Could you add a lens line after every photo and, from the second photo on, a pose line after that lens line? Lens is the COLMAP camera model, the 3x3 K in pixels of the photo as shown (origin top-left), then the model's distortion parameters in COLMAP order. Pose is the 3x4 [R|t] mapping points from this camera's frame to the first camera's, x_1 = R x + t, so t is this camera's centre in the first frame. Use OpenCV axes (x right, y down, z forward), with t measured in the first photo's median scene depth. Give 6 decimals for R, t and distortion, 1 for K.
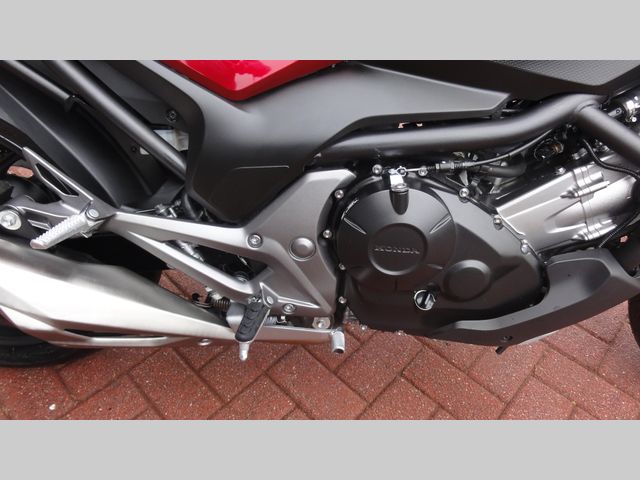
lens RADIAL K [[454.8, 0, 320.0], [0, 454.8, 240.0], [0, 0, 1]] dist [0.000134, 0.001711]
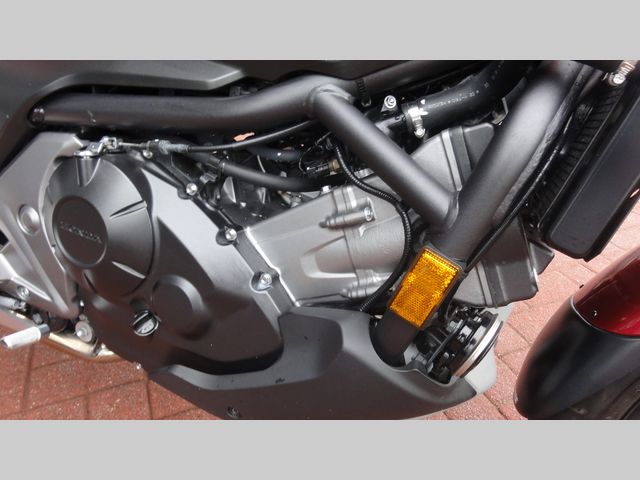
lens RADIAL K [[454.8, 0, 320.0], [0, 454.8, 240.0], [0, 0, 1]] dist [0.000134, 0.001711]
pose [[0.927525, 0.216118, -0.304943, 0.752939], [-0.274579, 0.947539, -0.163633, 0.044096], [0.253581, 0.235505, 0.938208, 0.330712]]
